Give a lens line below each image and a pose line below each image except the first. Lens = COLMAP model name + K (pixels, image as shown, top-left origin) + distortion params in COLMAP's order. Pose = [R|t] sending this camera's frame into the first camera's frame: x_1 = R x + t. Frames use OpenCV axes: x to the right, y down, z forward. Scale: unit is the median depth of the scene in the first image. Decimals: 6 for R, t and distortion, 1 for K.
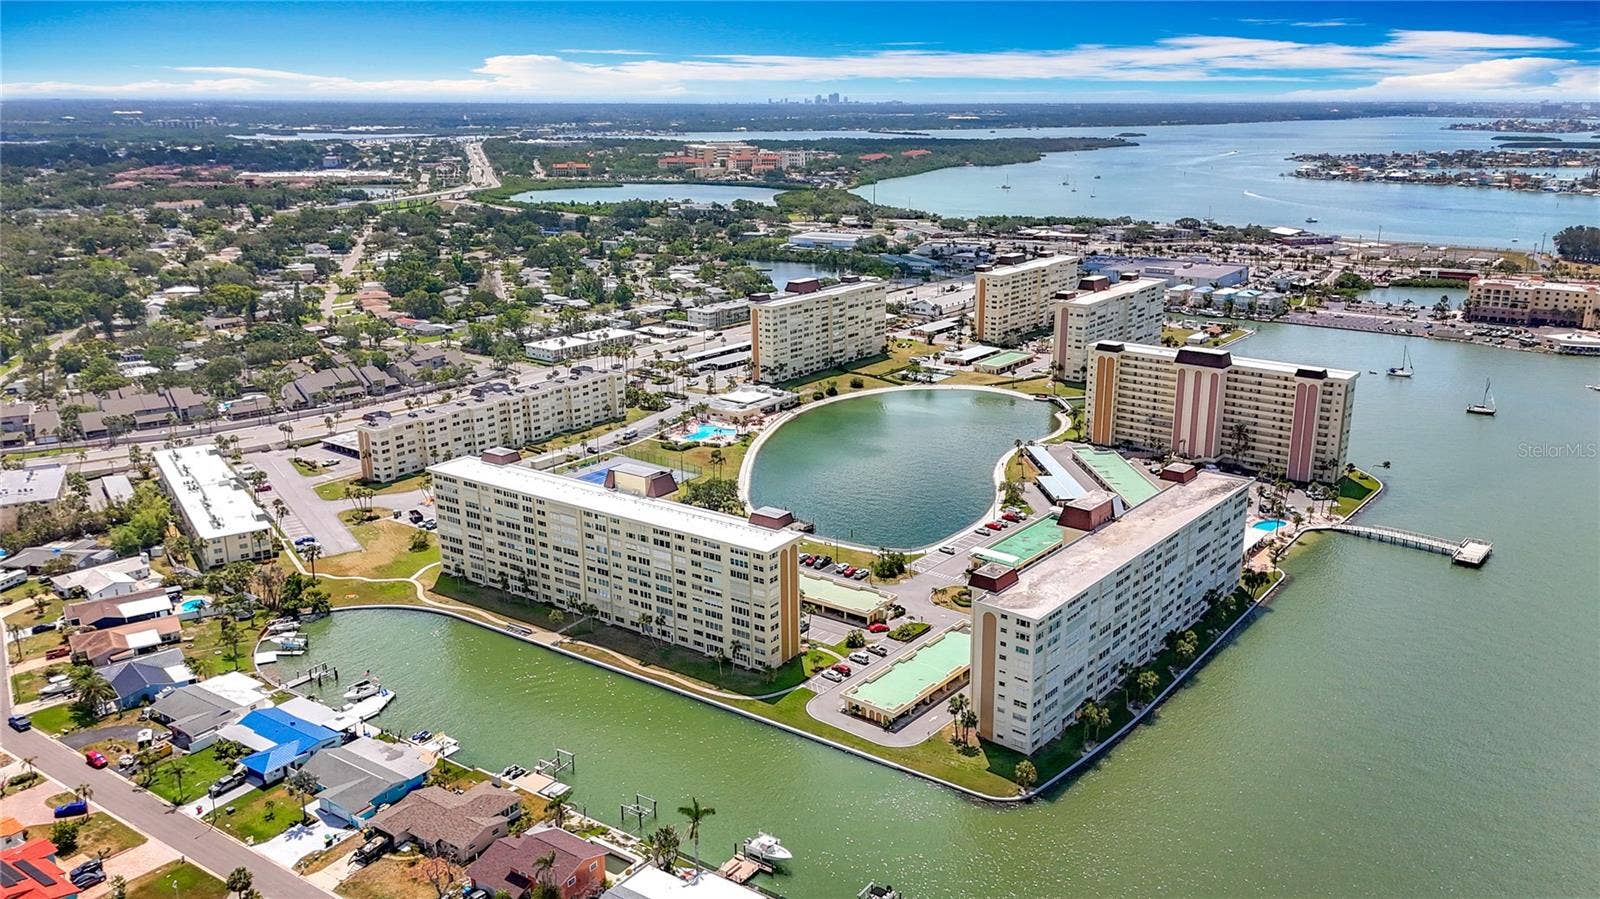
lens RADIAL K [[1186.0, 0, 822.7], [0, 1186.0, 491.0], [0, 0, 1]] dist [0.058635, -0.044786]
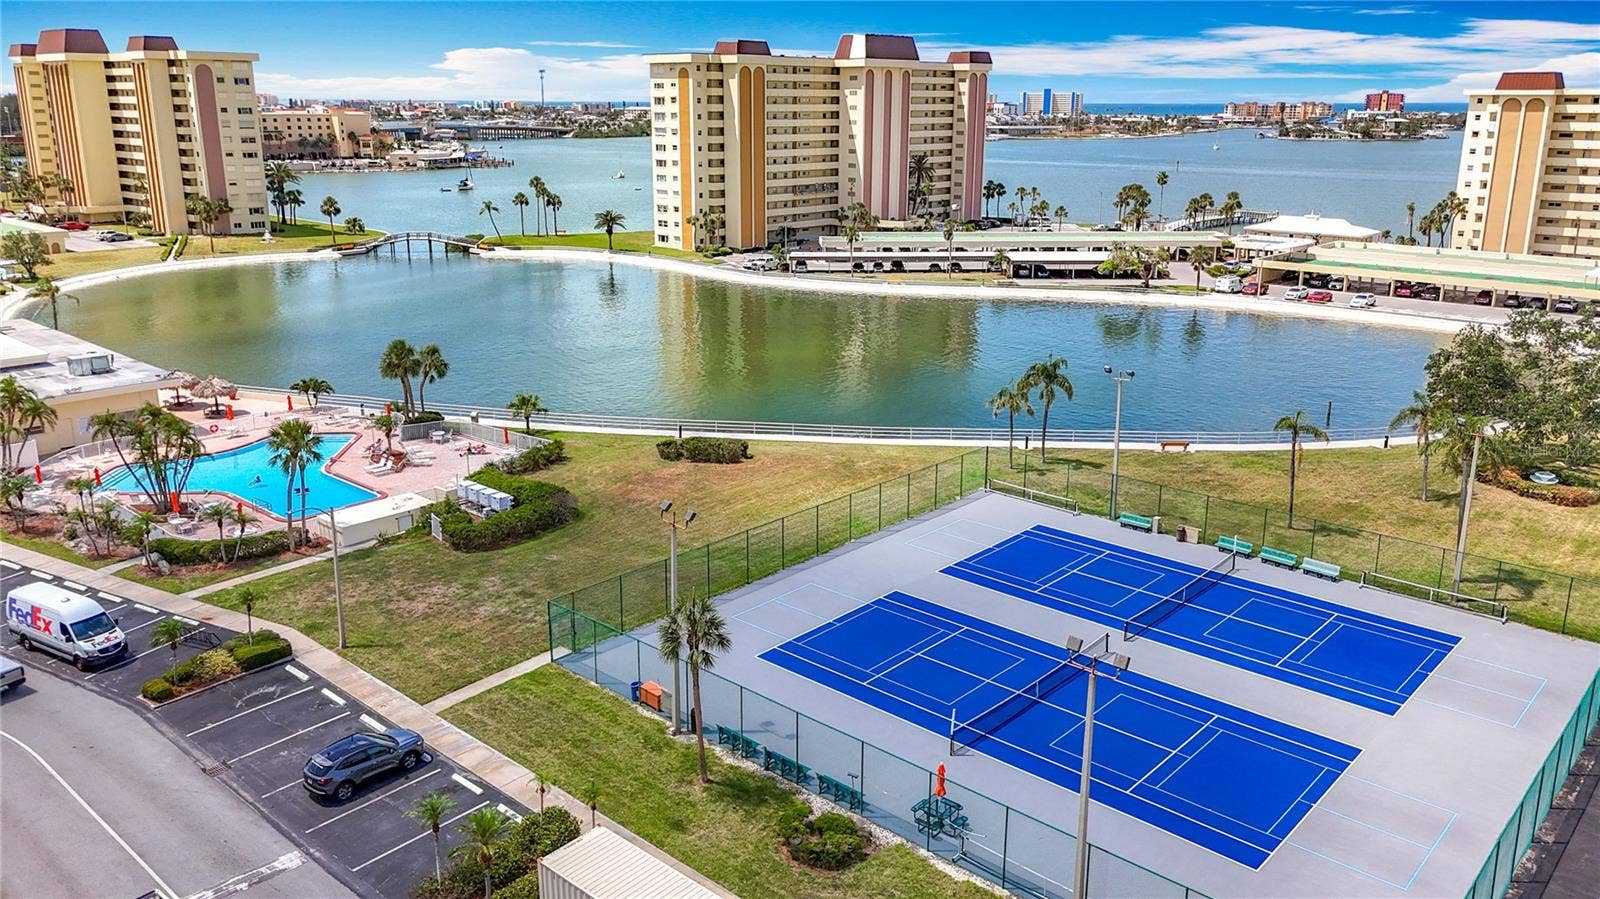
lens RADIAL K [[1212.2, 0, 836.0], [0, 1212.2, 399.3], [0, 0, 1]] dist [0.031412, -0.008750]
pose [[0.094488, -0.242592, 0.965516, -0.427585], [0.304431, 0.930436, 0.203985, -0.108782], [-0.947836, 0.274659, 0.161768, 1.329015]]
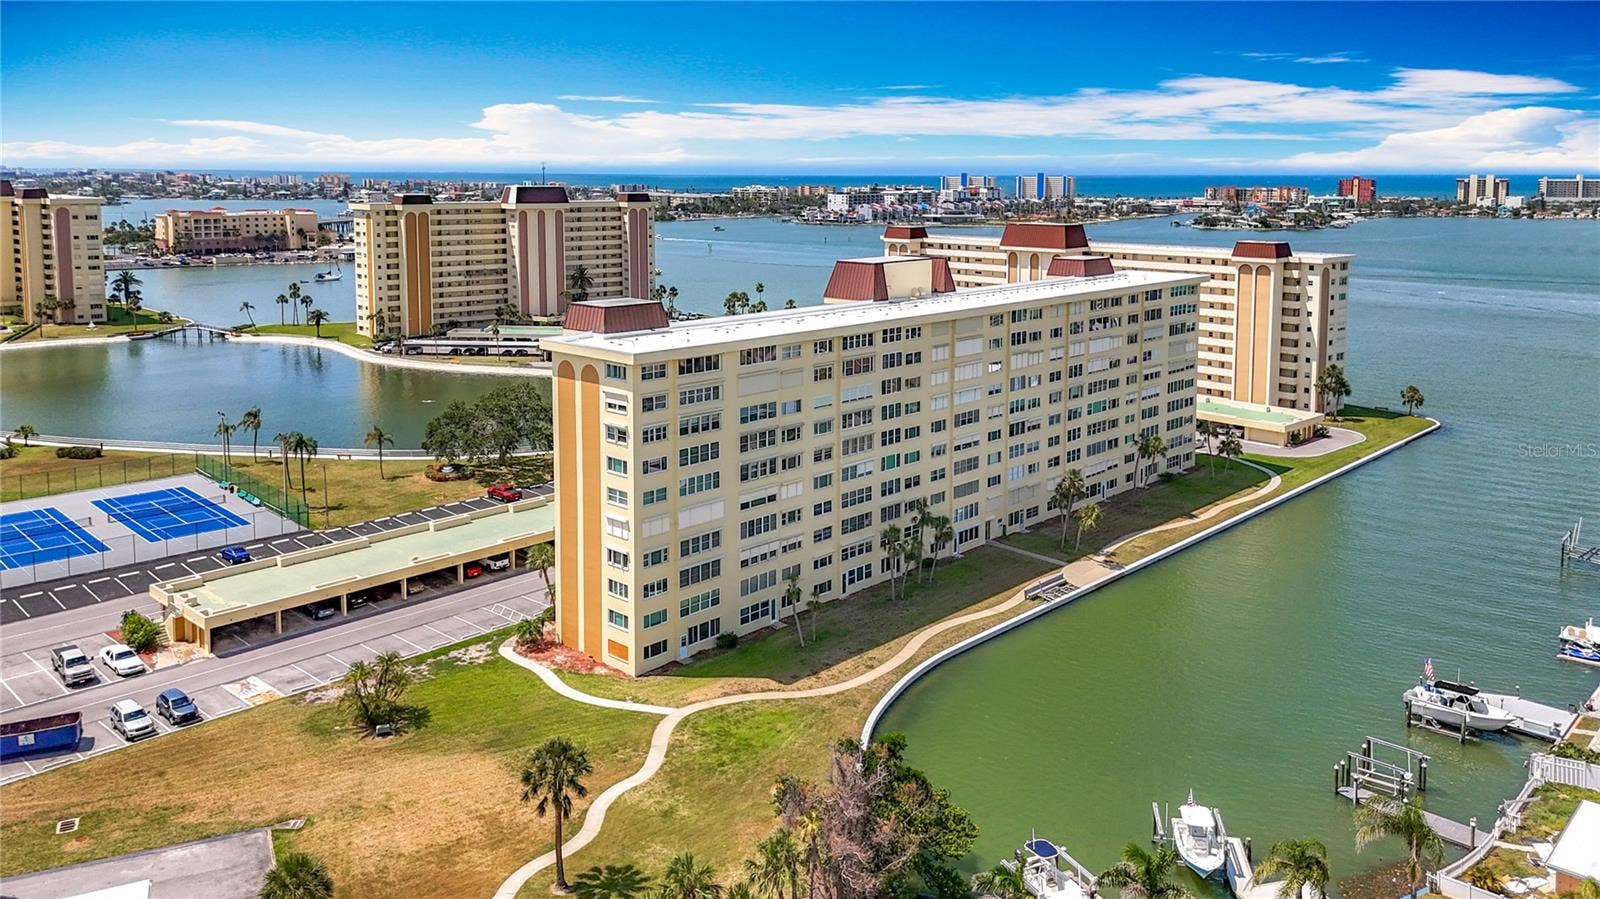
lens RADIAL K [[1212.2, 0, 830.1], [0, 1212.2, 290.3], [0, 0, 1]] dist [0.031412, -0.008750]
pose [[0.155619, -0.098342, 0.982910, -0.678120], [0.300552, 0.952571, 0.047722, -0.036985], [-0.940984, 0.287990, 0.177795, 0.921344]]
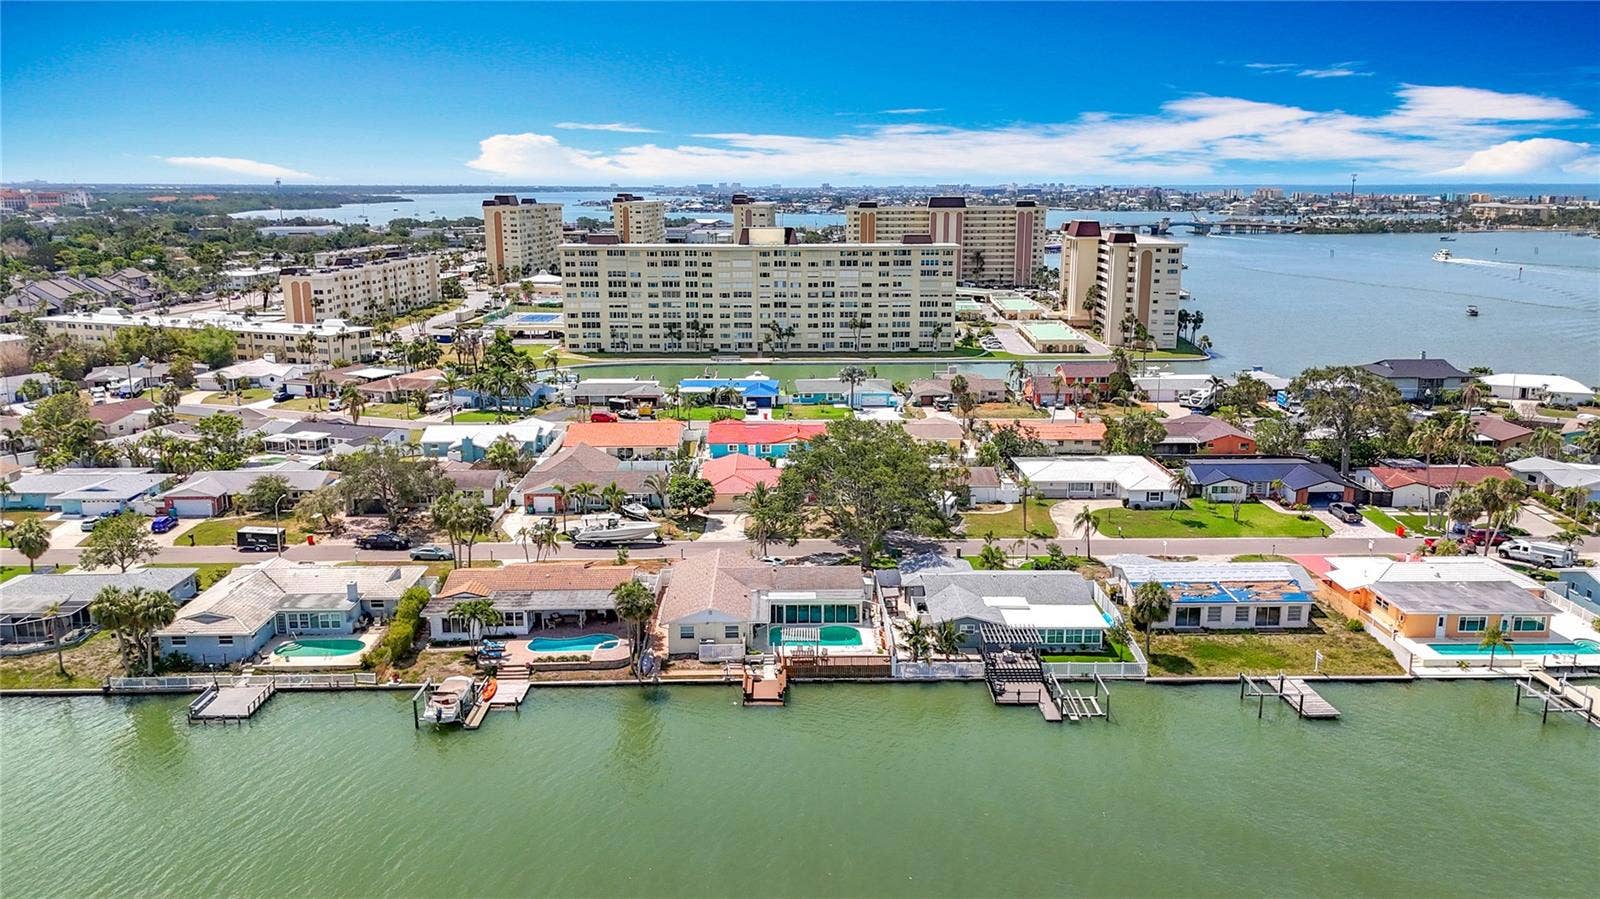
lens RADIAL K [[1176.3, 0, 812.7], [0, 1176.3, 458.5], [0, 0, 1]] dist [0.047513, -0.005958]
pose [[0.816386, -0.134239, 0.561688, -0.786545], [0.180915, 0.983100, -0.027999, 0.241878], [-0.548437, 0.124476, 0.826875, 0.049334]]
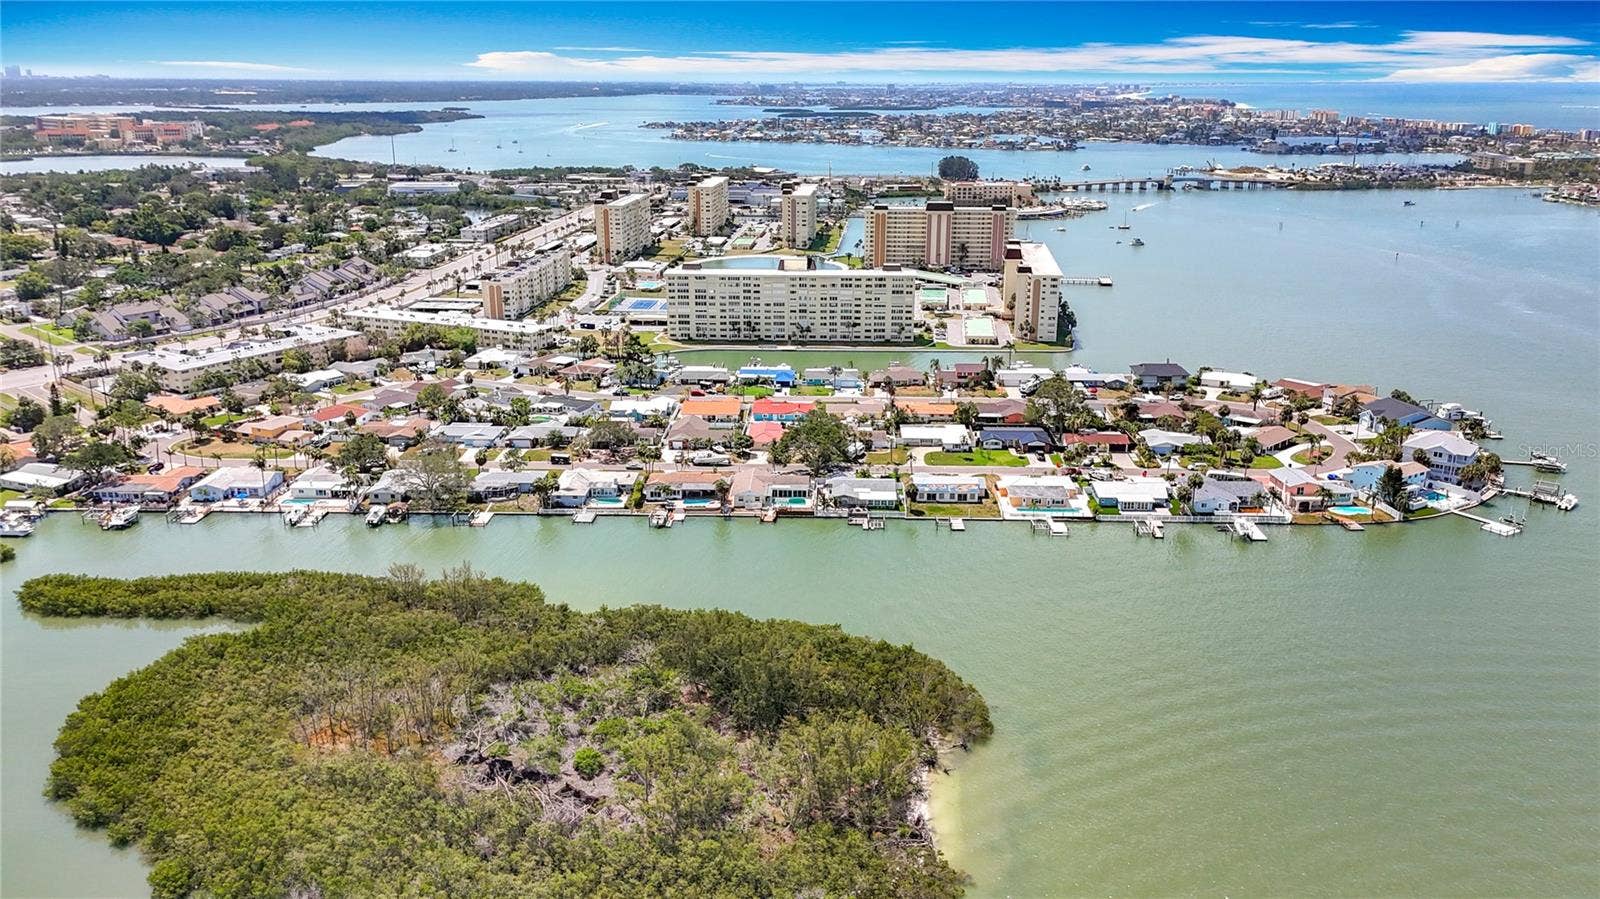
lens RADIAL K [[1186.0, 0, 816.5], [0, 1186.0, 455.5], [0, 0, 1]] dist [0.058635, -0.044786]
pose [[0.843702, -0.159931, 0.512434, -1.088522], [0.164978, 0.985640, 0.035988, 0.214989], [-0.510832, 0.054177, 0.857972, -0.542793]]
